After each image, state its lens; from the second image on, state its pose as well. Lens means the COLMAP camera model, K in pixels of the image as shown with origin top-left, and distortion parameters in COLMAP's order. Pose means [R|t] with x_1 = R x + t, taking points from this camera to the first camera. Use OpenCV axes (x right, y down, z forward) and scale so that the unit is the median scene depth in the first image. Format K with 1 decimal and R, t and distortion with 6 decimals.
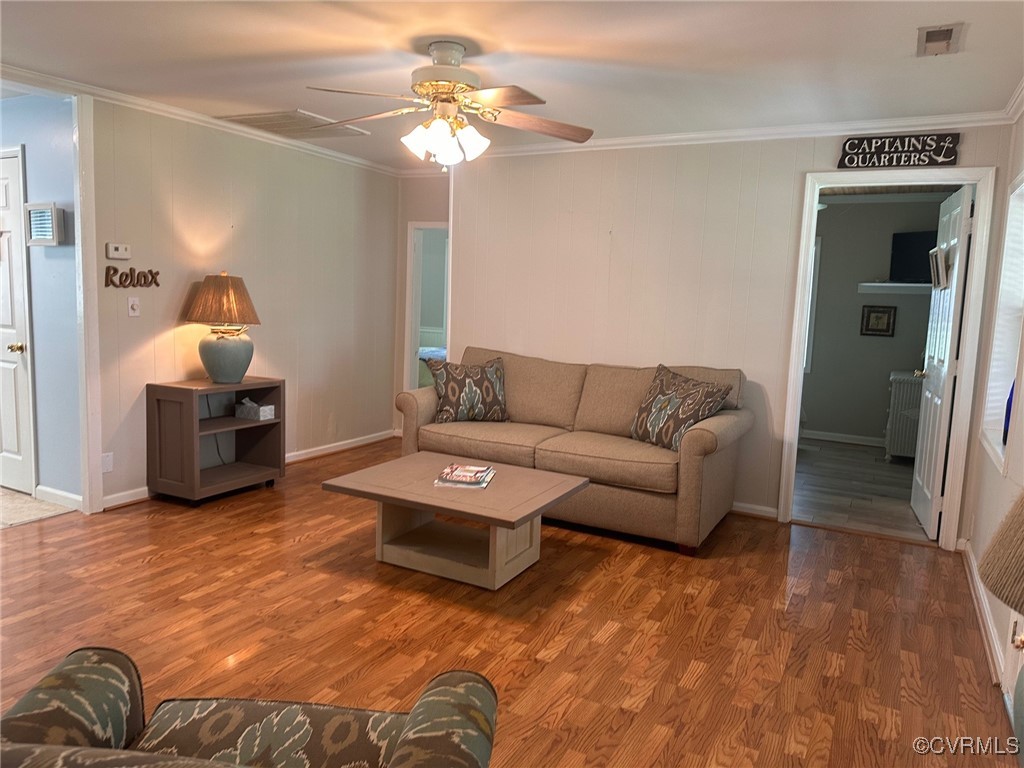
lens RADIAL K [[707.3, 0, 512.0], [0, 707.3, 384.0], [0, 0, 1]] dist [0.110053, -0.170020]
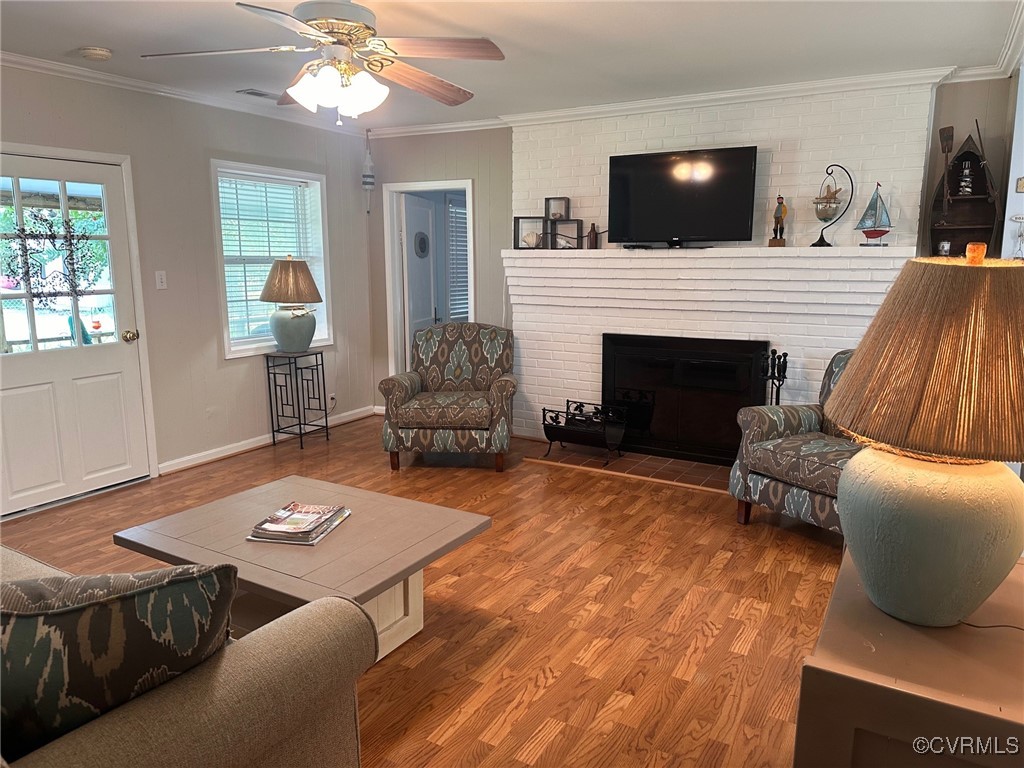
lens RADIAL K [[711.3, 0, 512.6], [0, 711.3, 380.2], [0, 0, 1]] dist [0.119154, -0.146420]
pose [[-0.998548, -0.042291, 0.033353, -0.332490], [-0.030298, 0.953032, 0.301350, -0.262363], [-0.044531, 0.299902, -0.952930, 1.825919]]
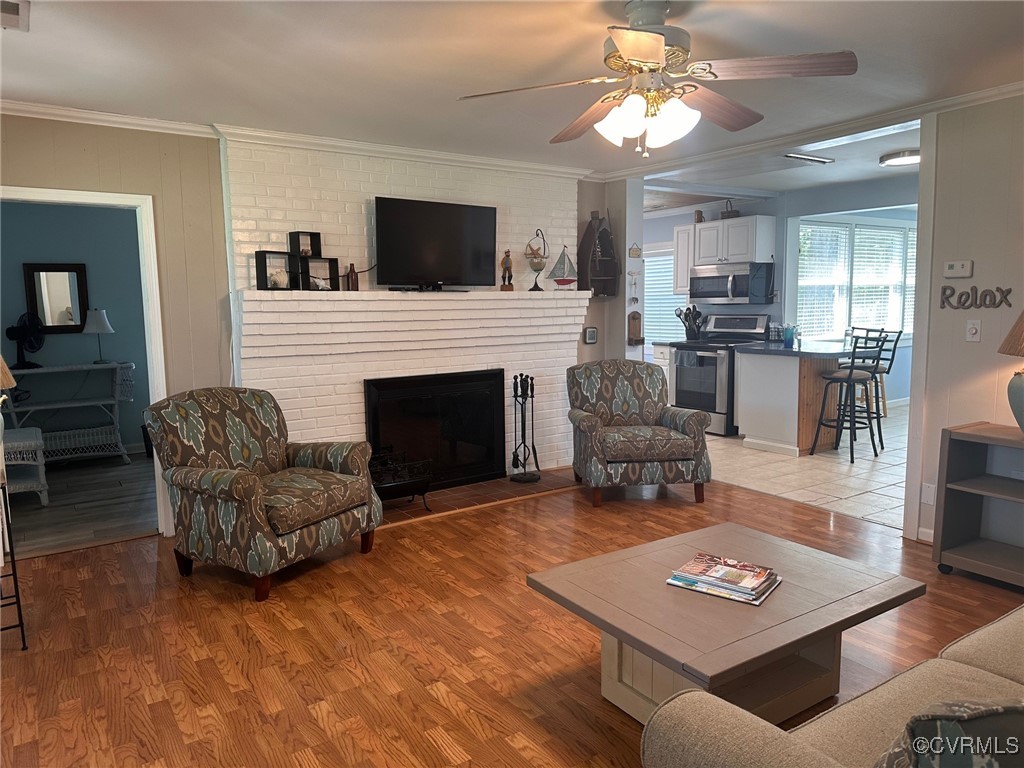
lens RADIAL K [[711.3, 0, 512.6], [0, 711.3, 380.2], [0, 0, 1]] dist [0.119154, -0.146420]
pose [[-0.462307, 0.070847, -0.883885, 0.687359], [-0.122629, 0.982117, 0.142860, -0.140821], [0.878200, 0.174435, -0.445351, 1.213154]]
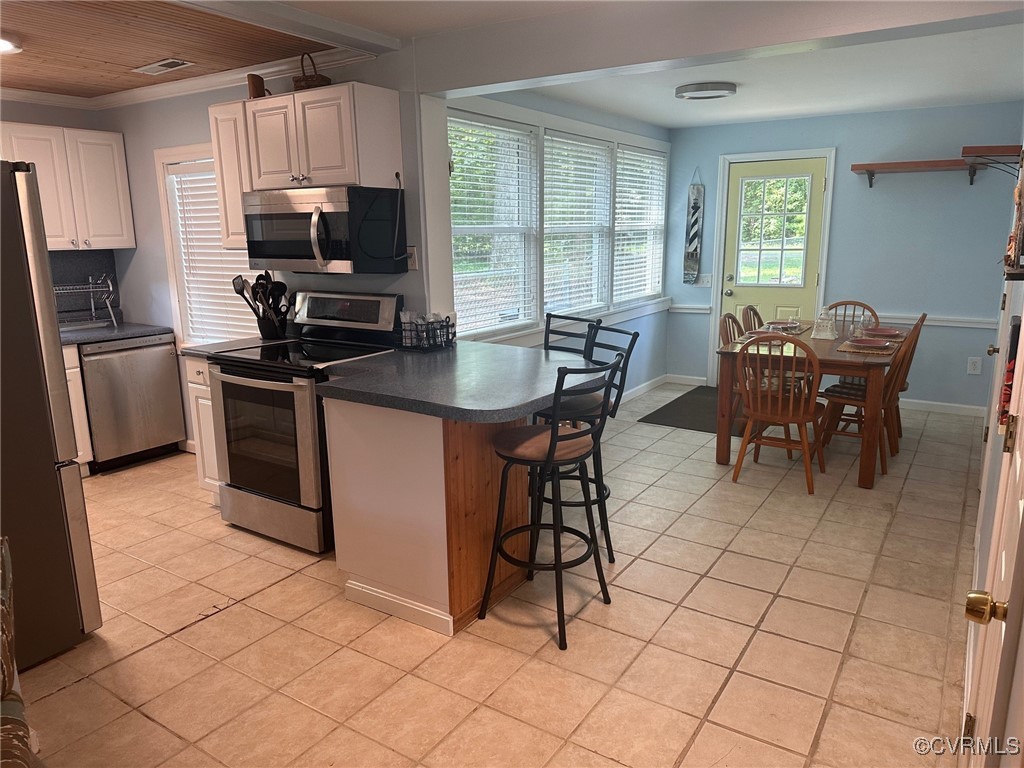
lens RADIAL K [[707.3, 0, 512.0], [0, 707.3, 384.0], [0, 0, 1]] dist [0.110053, -0.170020]
pose [[-0.087520, 0.173877, -0.980871, -0.582811], [-0.122723, 0.975266, 0.183834, -0.207295], [0.988574, 0.136465, -0.064017, 1.141407]]
